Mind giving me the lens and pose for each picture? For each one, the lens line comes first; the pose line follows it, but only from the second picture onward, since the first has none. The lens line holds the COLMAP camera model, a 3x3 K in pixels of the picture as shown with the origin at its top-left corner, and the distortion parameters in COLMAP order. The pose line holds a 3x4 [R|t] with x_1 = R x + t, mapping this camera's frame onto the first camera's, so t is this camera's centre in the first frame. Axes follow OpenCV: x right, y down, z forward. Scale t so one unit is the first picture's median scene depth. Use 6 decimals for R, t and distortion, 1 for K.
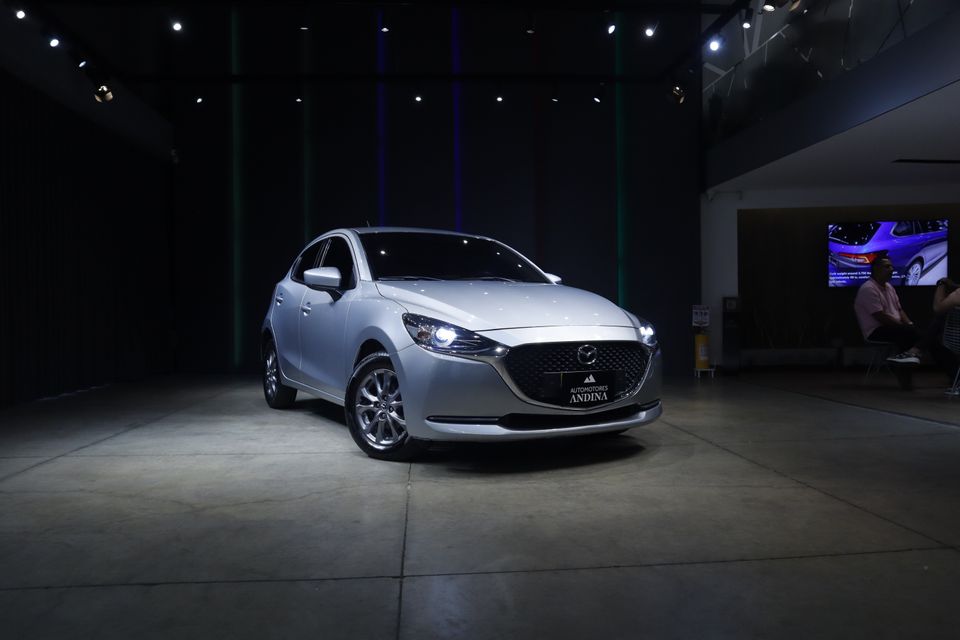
lens RADIAL K [[741.8, 0, 480.0], [0, 741.8, 320.0], [0, 0, 1]] dist [-0.097517, 0.090556]
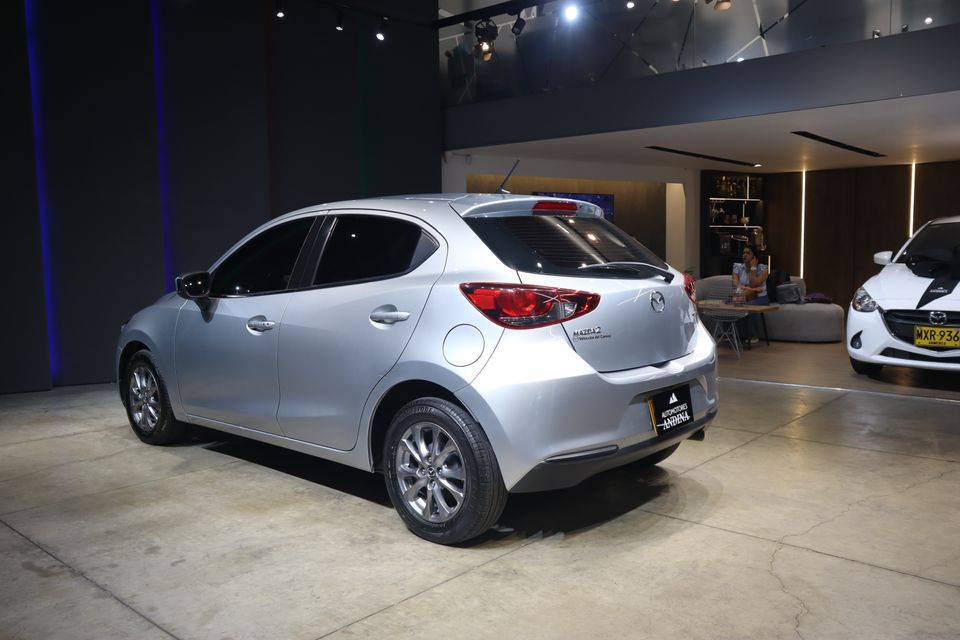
lens RADIAL K [[807.1, 0, 480.0], [0, 807.1, 320.0], [0, 0, 1]] dist [-0.076347, 0.096744]
pose [[0.721976, -0.062665, 0.689074, -0.741705], [0.010866, 0.996794, 0.079264, -0.088949], [-0.691833, -0.049739, 0.720343, 0.450020]]
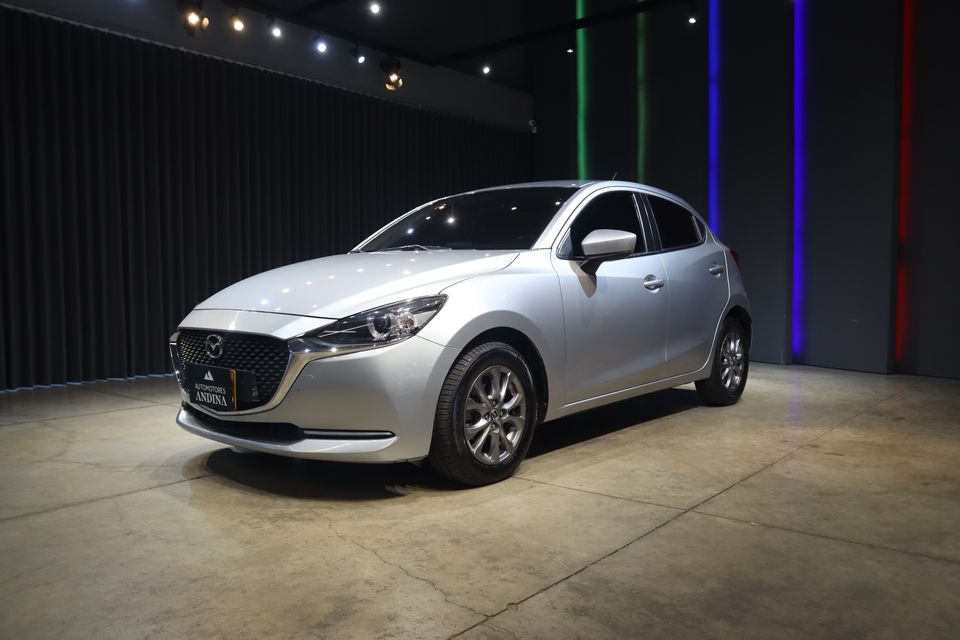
lens RADIAL K [[762.8, 0, 480.0], [0, 762.8, 320.0], [0, 0, 1]] dist [-0.091912, 0.096068]
pose [[0.714998, 0.042856, -0.697811, 0.607494], [-0.011004, 0.998686, 0.050058, -0.019181], [0.699040, -0.028113, 0.714530, 0.424151]]
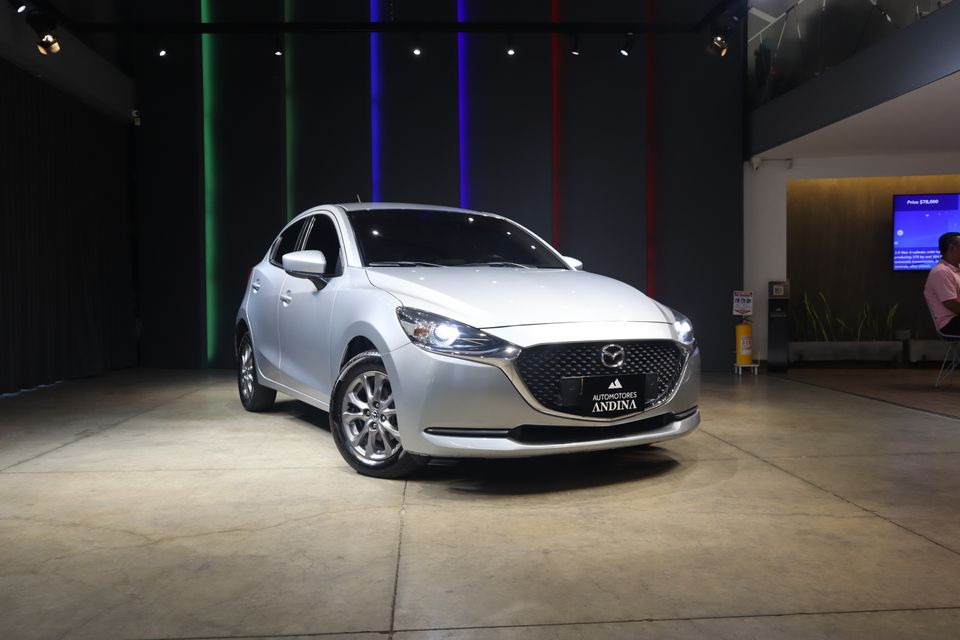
lens RADIAL K [[837.5, 0, 480.0], [0, 837.5, 320.0], [0, 0, 1]] dist [-0.066595, 0.099046]
pose [[0.999942, 0.001522, -0.010687, 0.001925], [-0.001299, 0.999781, 0.020892, -0.012110], [0.010716, -0.020877, 0.999725, 0.030972]]
